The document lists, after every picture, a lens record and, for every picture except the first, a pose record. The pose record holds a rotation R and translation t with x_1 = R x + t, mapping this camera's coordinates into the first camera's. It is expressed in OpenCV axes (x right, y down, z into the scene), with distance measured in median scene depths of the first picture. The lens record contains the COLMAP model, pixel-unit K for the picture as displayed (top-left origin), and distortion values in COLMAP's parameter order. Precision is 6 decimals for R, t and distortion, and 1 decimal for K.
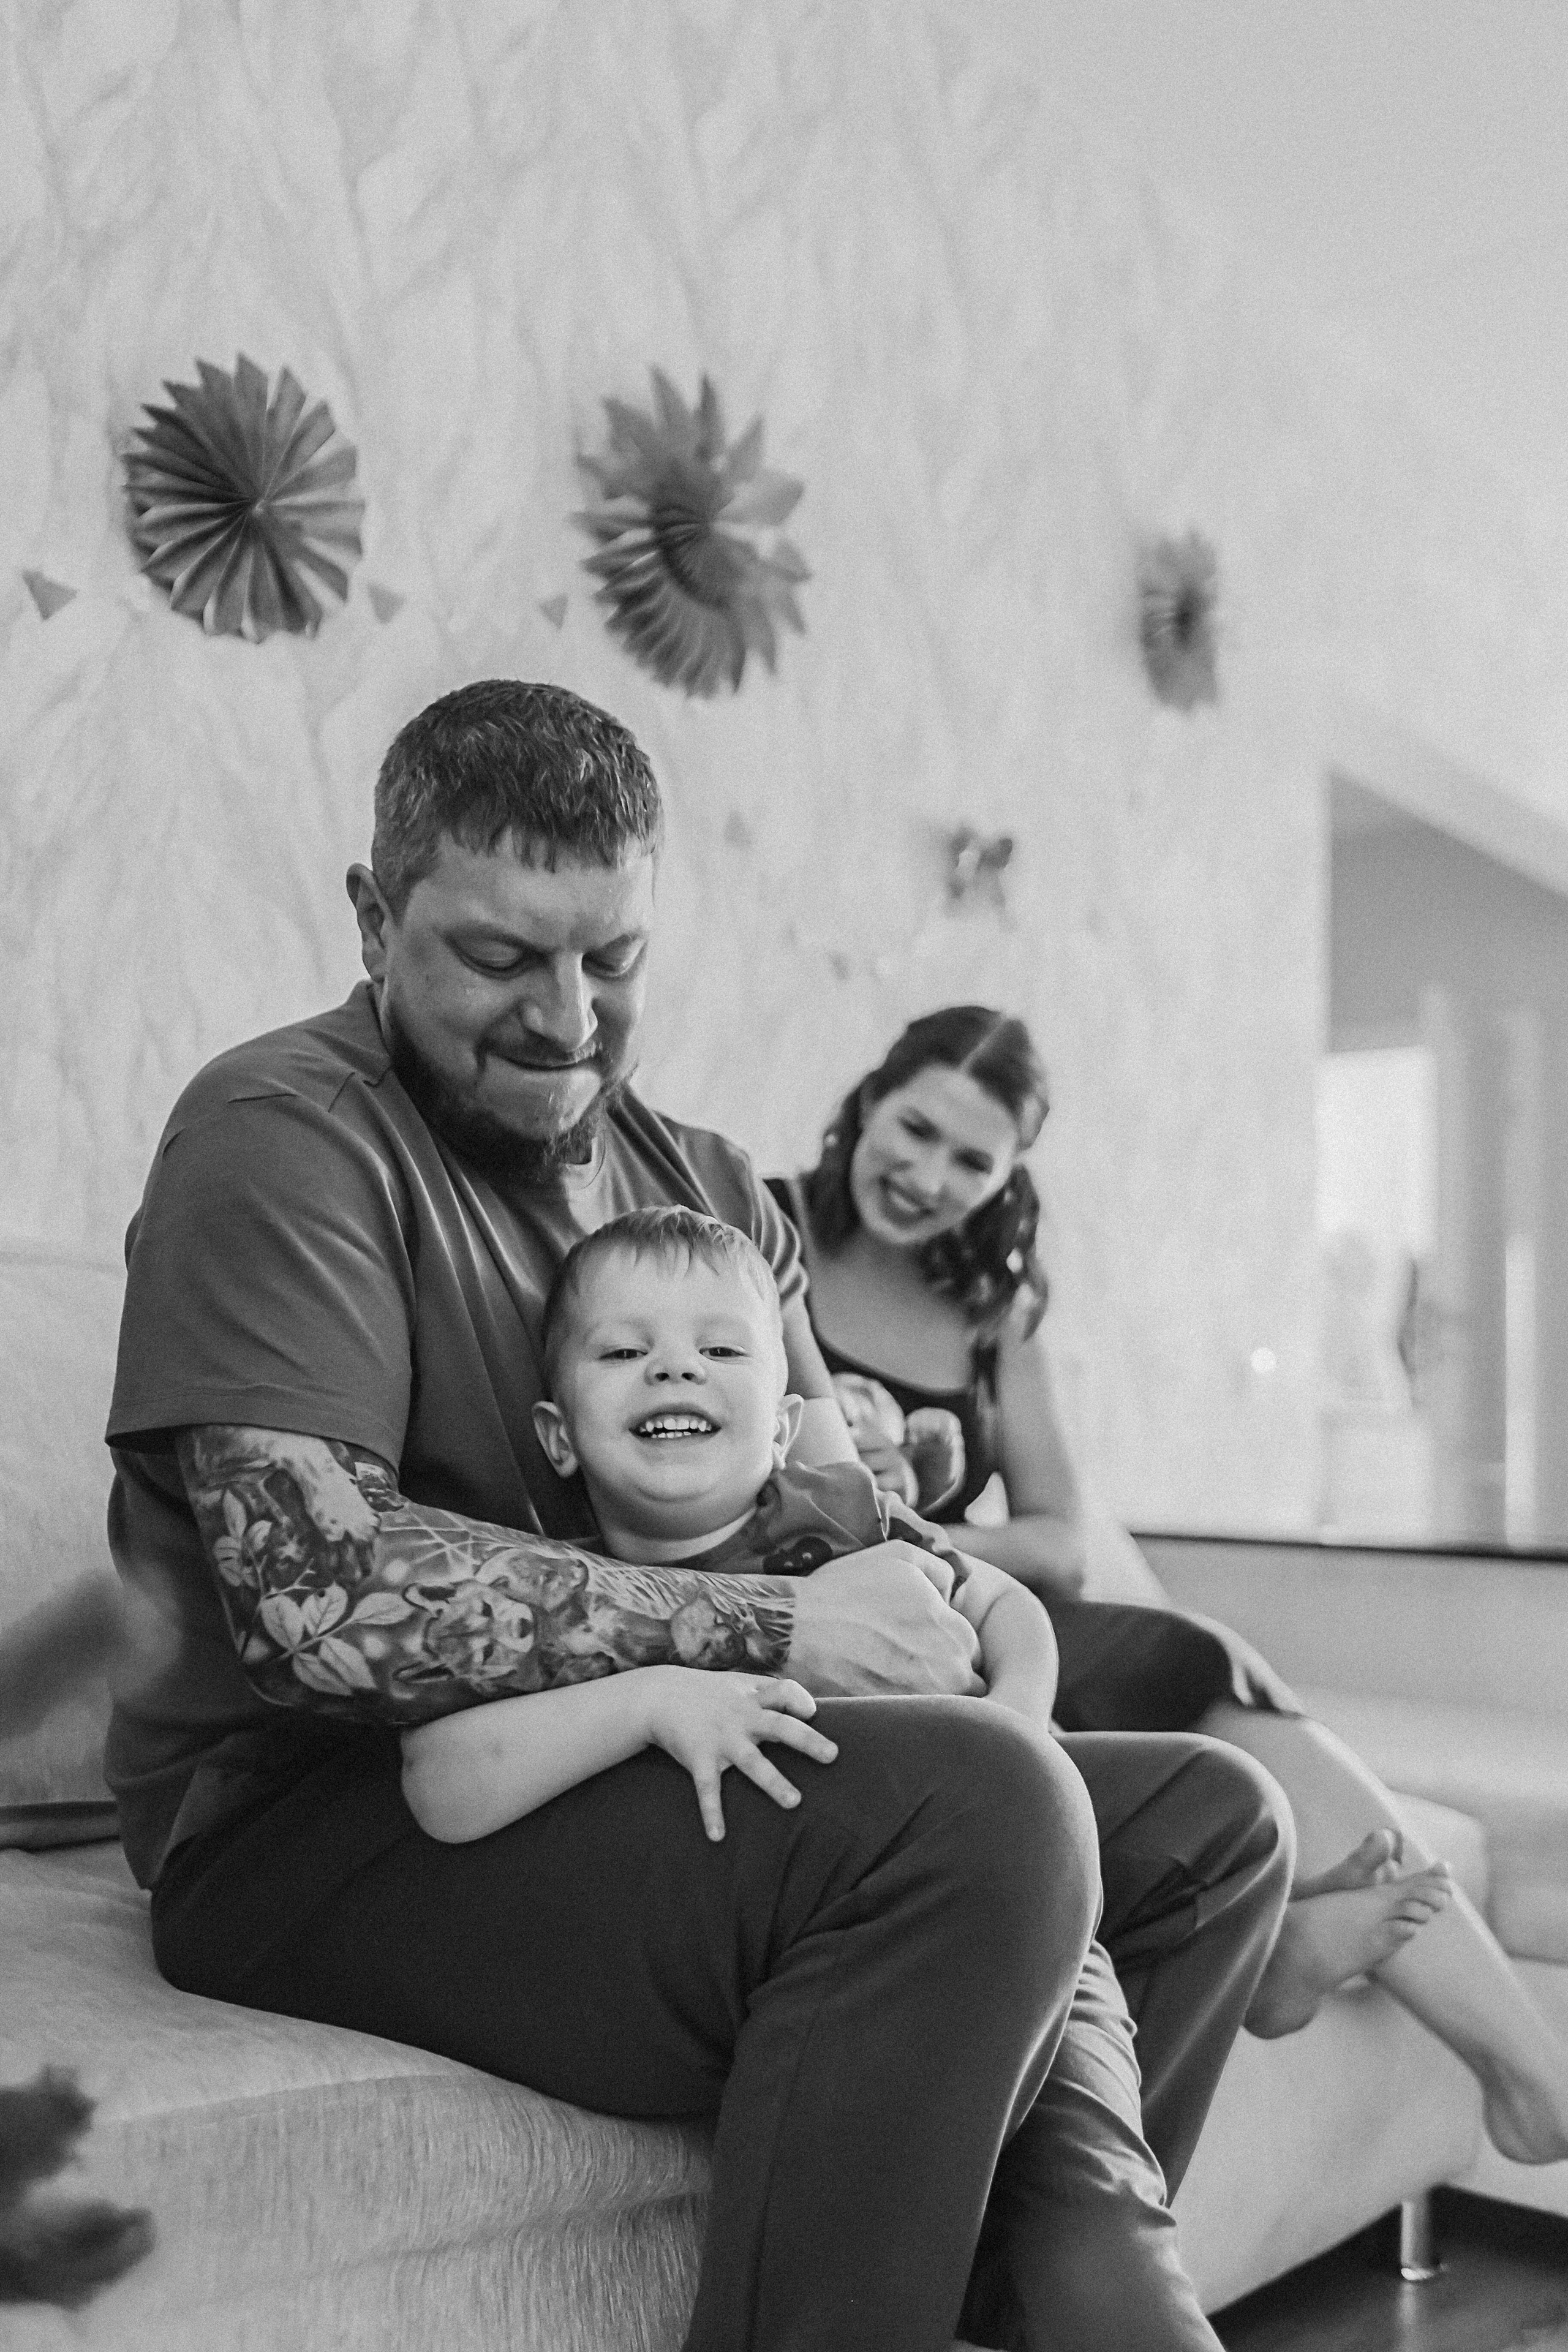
lens RADIAL K [[2265.0, 0, 798.1], [0, 2265.0, 1169.7], [0, 0, 1]] dist [-0.054453, 0.000000]
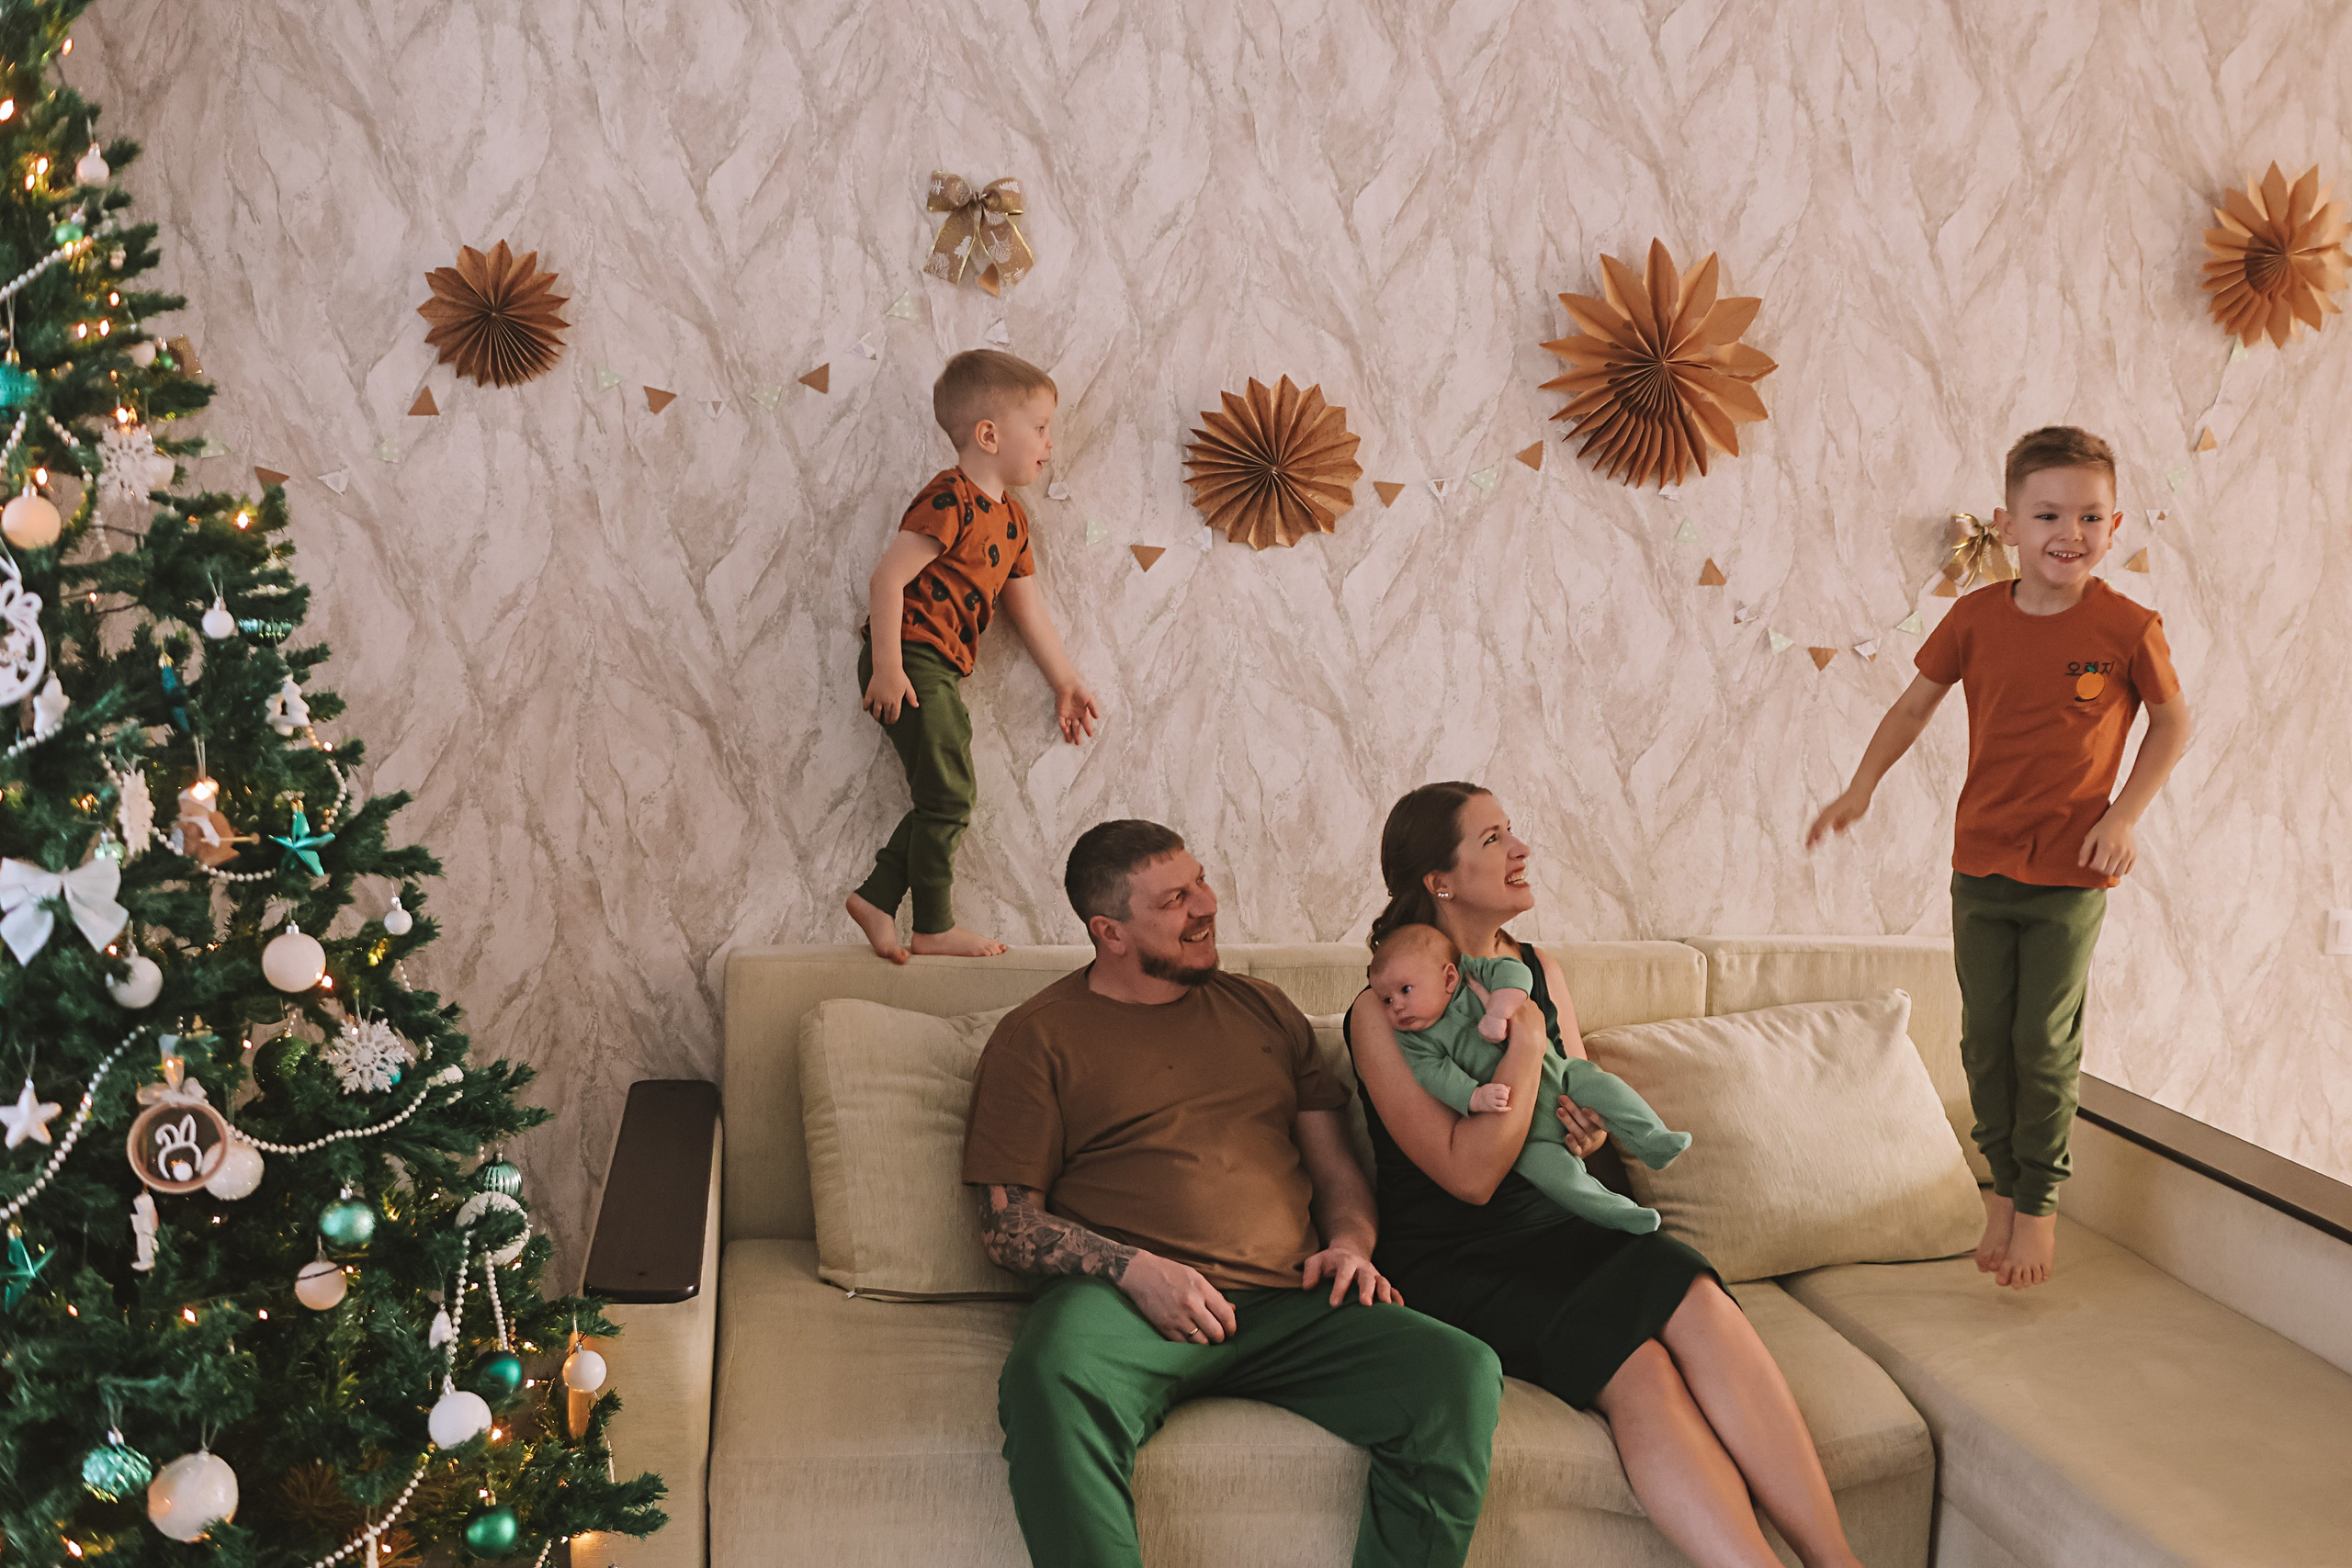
lens RADIAL K [[2264.7, 0, 1162.8], [0, 2264.7, 773.5], [0, 0, 1]] dist [-0.054453, 0.000000]
pose [[0.768766, 0.055722, -0.637098, 0.681711], [0.076727, 0.980965, 0.178382, -0.346124], [0.634911, -0.186016, 0.749857, -0.279040]]
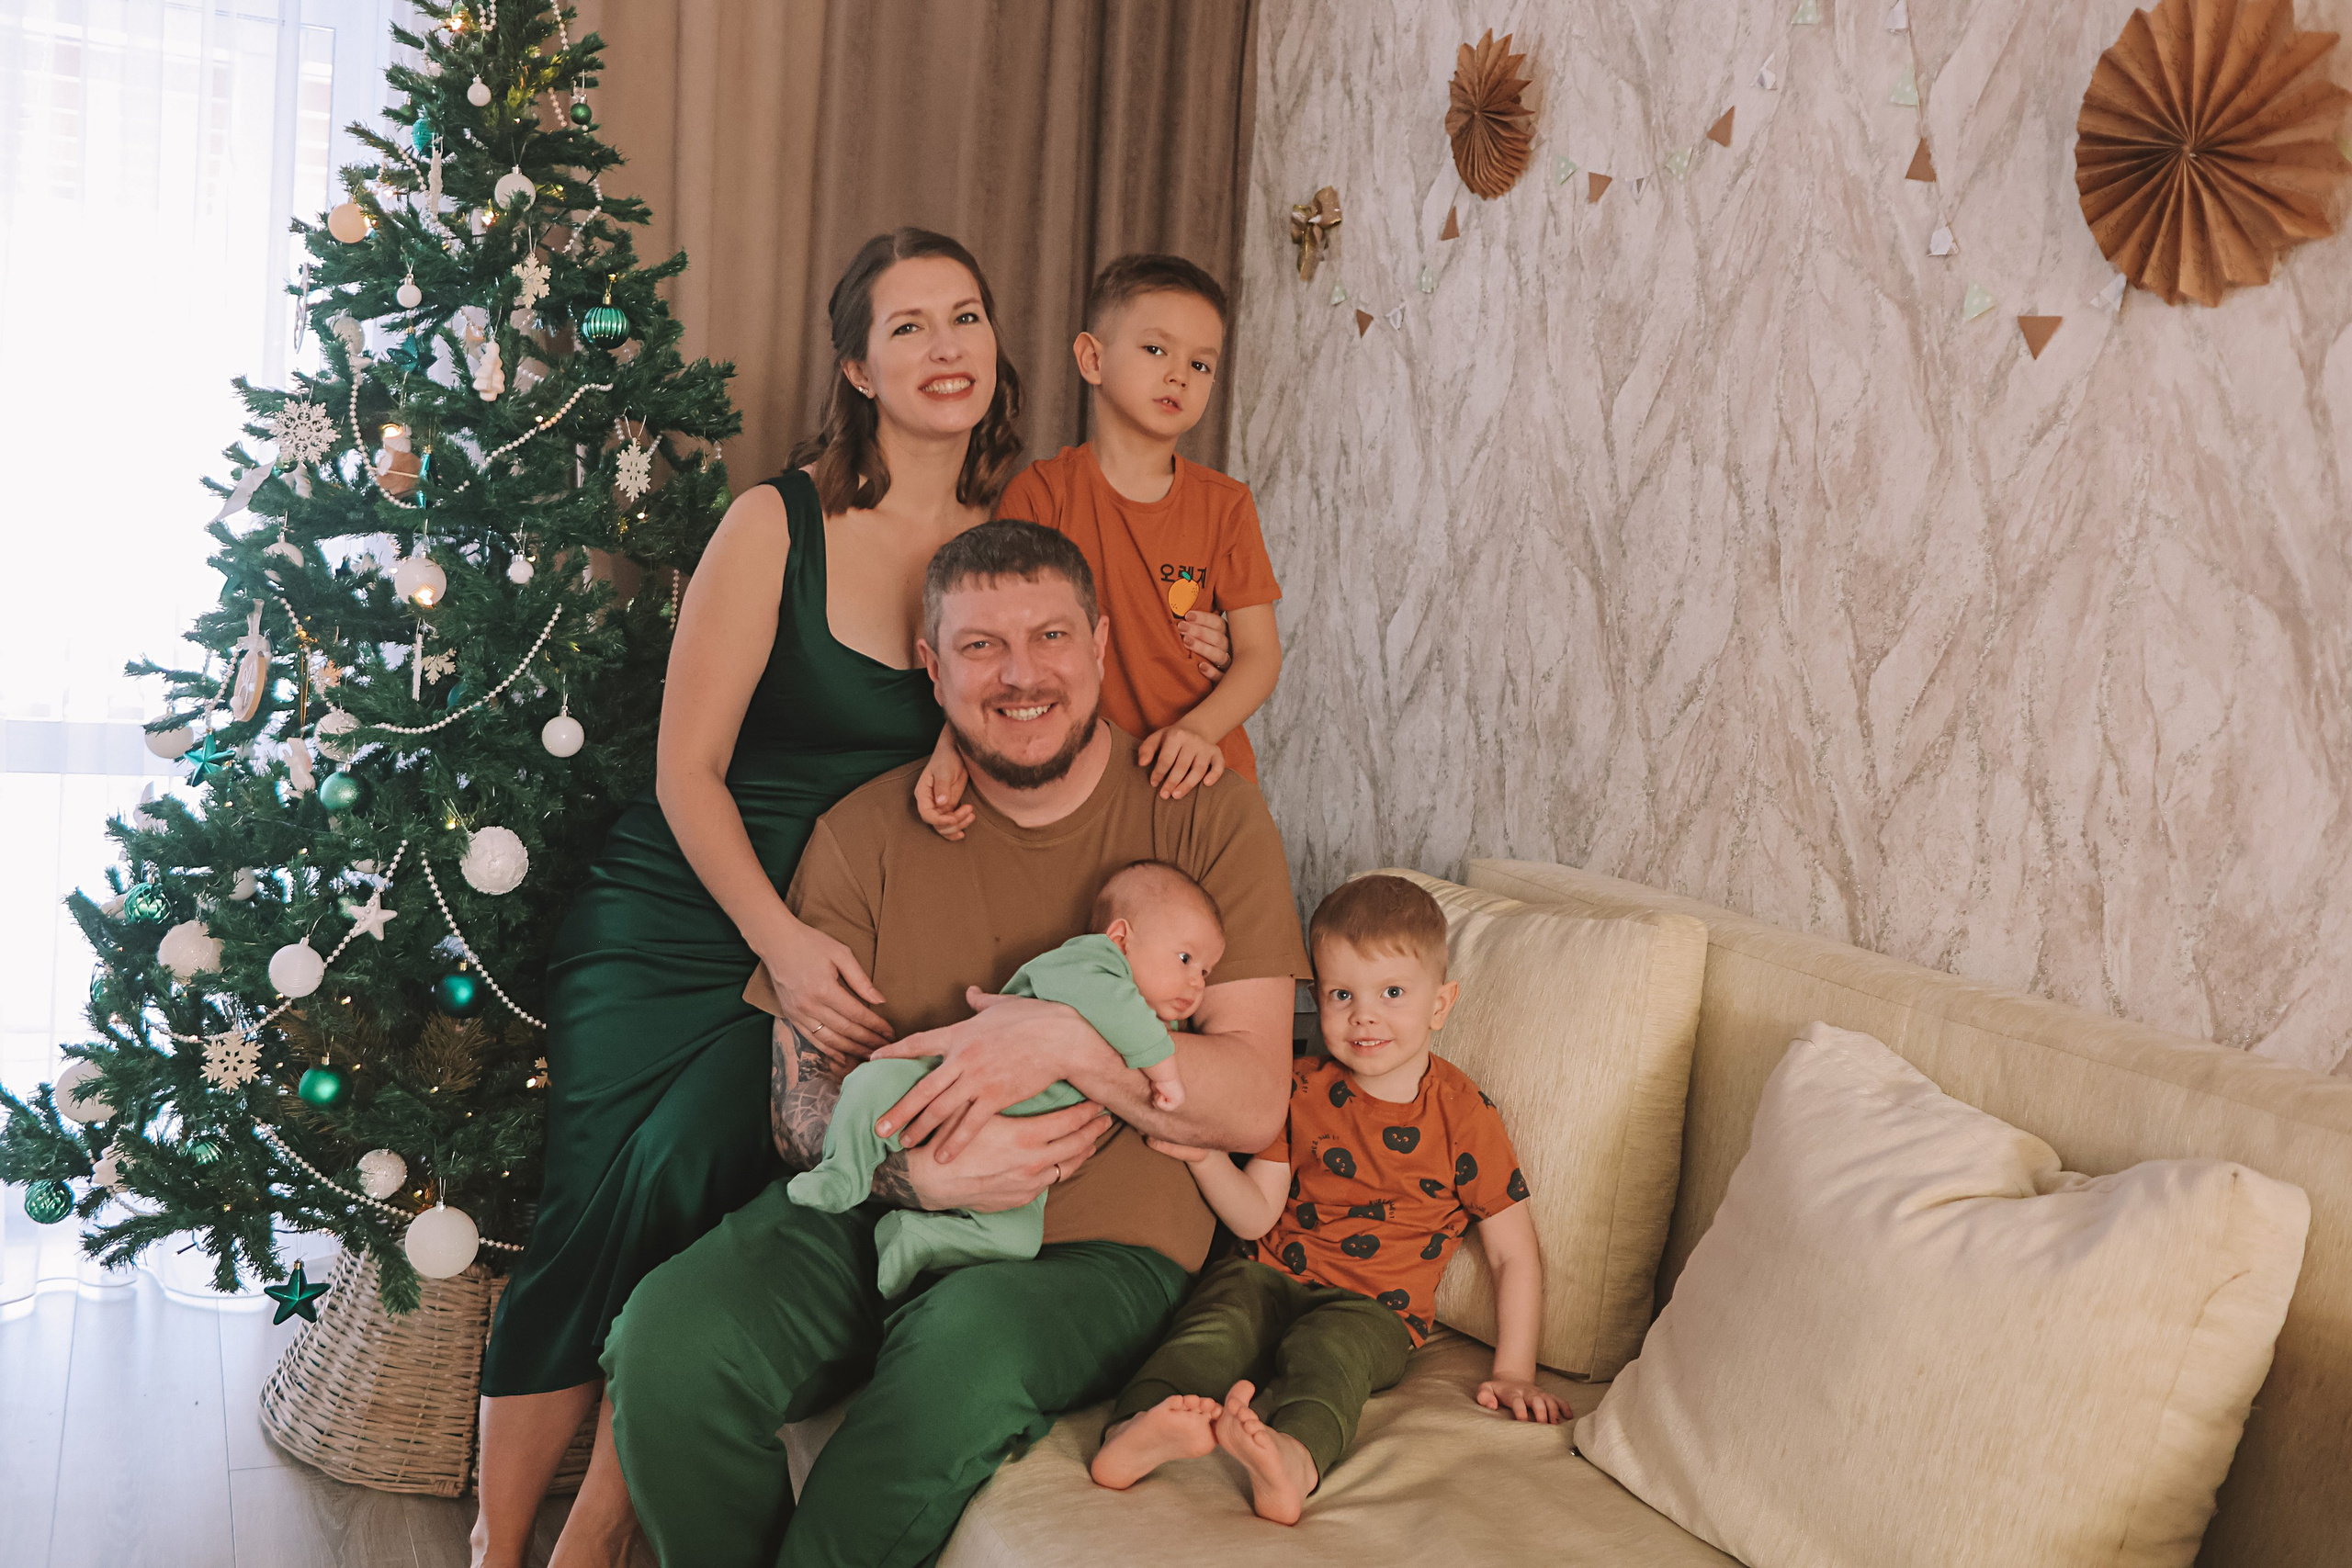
lens RADIAL K [[2264.7, 0, 1156.9], [0, 2264.7, 769.3], [0, 0, 1]] dist [-0.054453, 0.000000]
pose [[-0.418740, 0.014270, -0.907994, 0.672419], [0.009671, 0.999890, 0.011254, -0.060363], [0.908055, -0.004068, -0.418832, 0.918450]]
